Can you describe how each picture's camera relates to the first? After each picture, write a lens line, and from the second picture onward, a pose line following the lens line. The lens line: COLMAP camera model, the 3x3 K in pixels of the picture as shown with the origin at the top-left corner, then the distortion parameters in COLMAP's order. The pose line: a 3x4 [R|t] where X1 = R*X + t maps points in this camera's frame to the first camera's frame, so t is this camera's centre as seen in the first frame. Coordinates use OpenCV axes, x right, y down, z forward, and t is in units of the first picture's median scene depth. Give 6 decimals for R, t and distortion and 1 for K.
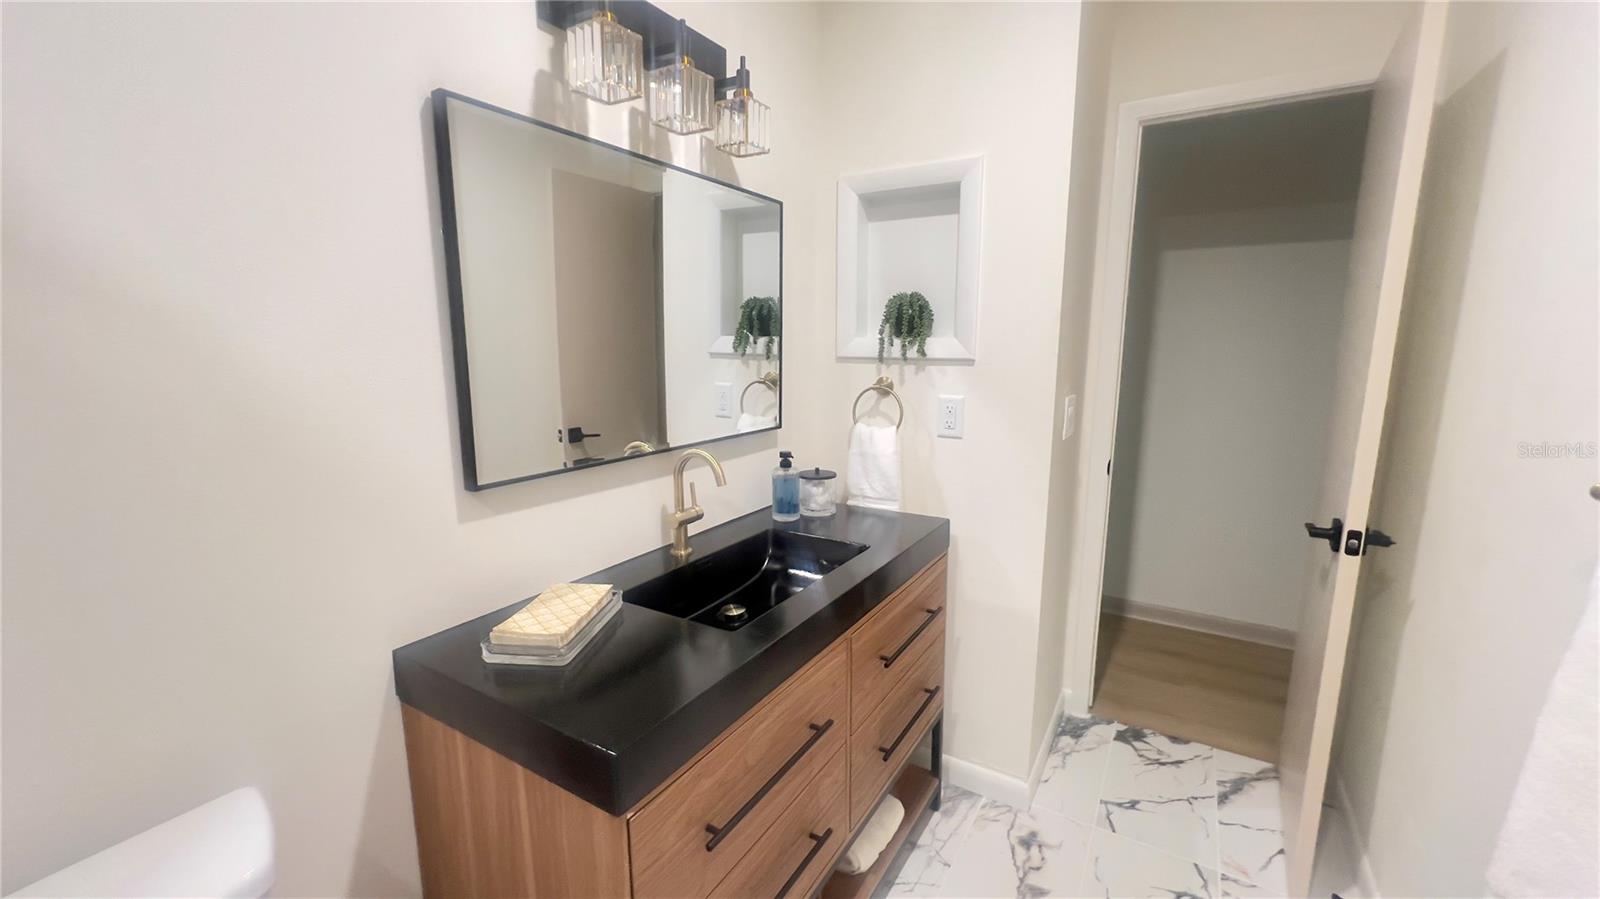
lens RADIAL K [[633.8, 0, 797.8], [0, 633.8, 450.2], [0, 0, 1]] dist [-0.000111, -0.000007]
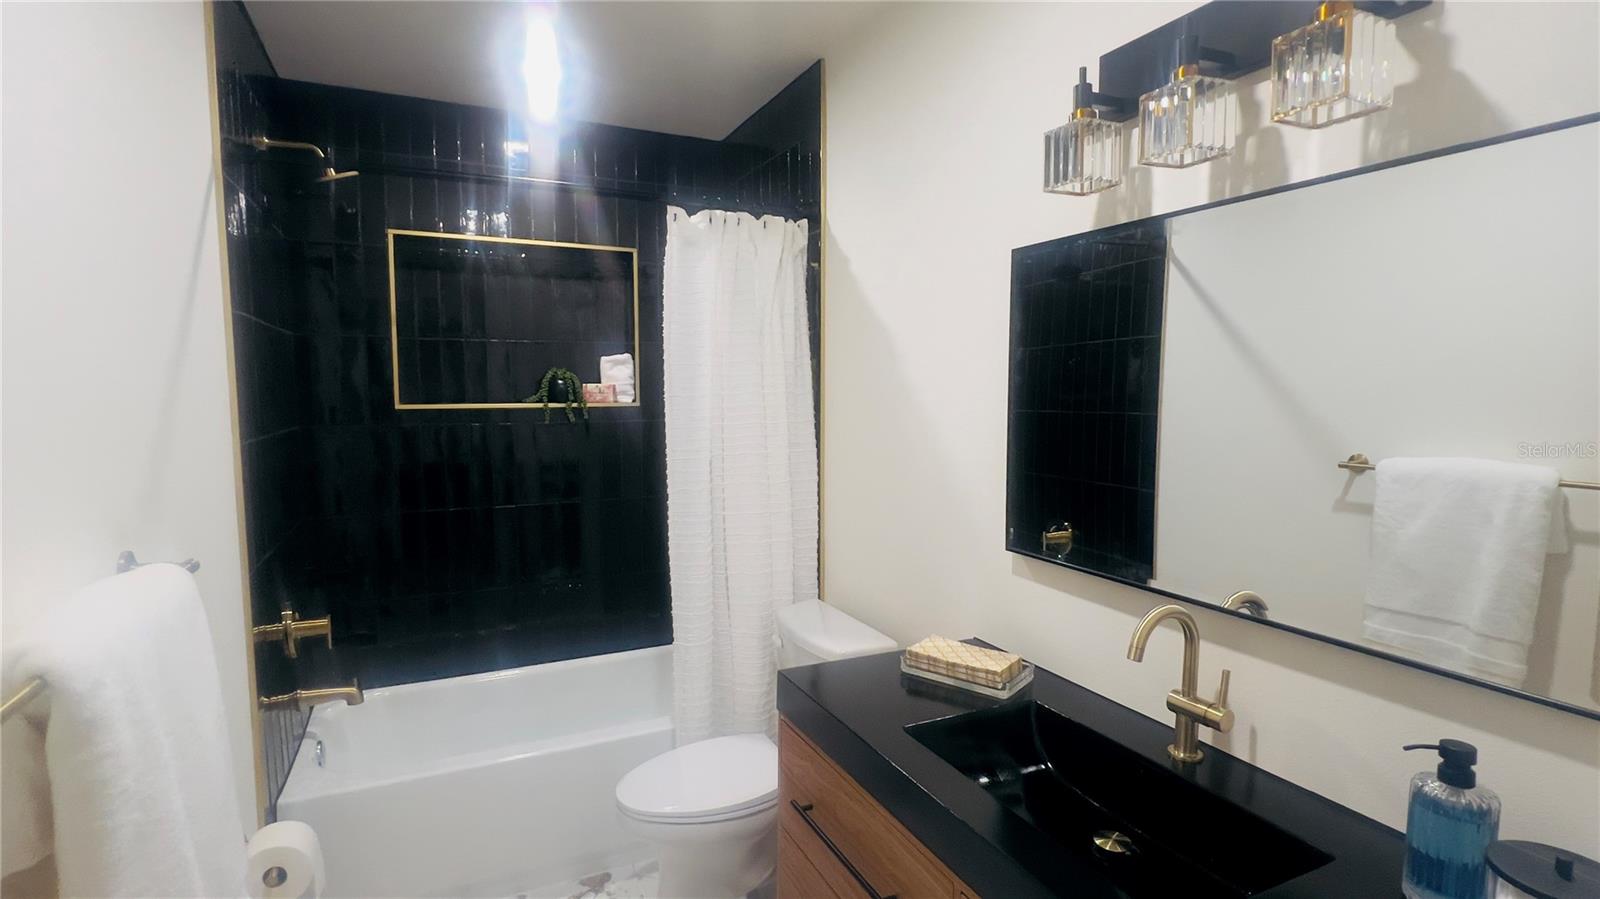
lens RADIAL K [[772.5, 0, 798.1], [0, 772.5, 449.9], [0, 0, 1]] dist [0.001077, 0.000090]
pose [[-0.541818, 0.064315, -0.838032, 0.747009], [-0.147963, 0.974198, 0.170428, -0.248117], [0.827369, 0.216339, -0.518322, 1.062125]]
